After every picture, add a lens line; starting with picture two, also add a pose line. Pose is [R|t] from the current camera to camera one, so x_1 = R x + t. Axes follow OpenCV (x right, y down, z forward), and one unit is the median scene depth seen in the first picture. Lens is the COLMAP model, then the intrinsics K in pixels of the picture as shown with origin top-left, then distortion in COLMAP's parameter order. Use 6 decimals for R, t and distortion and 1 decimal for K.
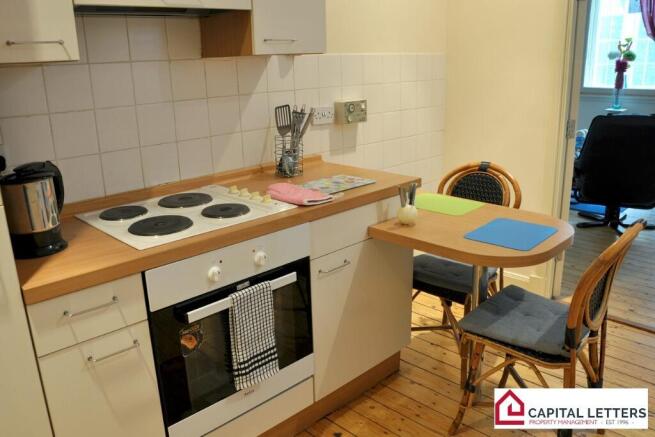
lens RADIAL K [[580.5, 0, 329.0], [0, 580.5, 220.8], [0, 0, 1]] dist [-0.082000, 0.015379]
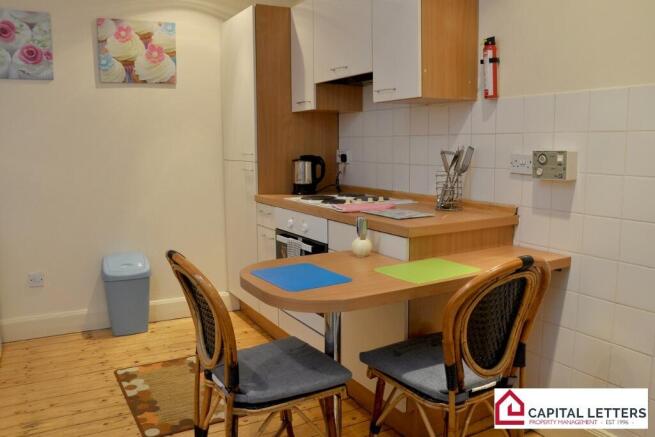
lens RADIAL K [[532.5, 0, 322.4], [0, 532.5, 221.6], [0, 0, 1]] dist [-0.112309, 0.070862]
pose [[-0.301023, 0.166575, -0.938956, 0.830983], [-0.248201, 0.937005, 0.245800, -0.216149], [0.920750, 0.307041, -0.240716, 0.921246]]
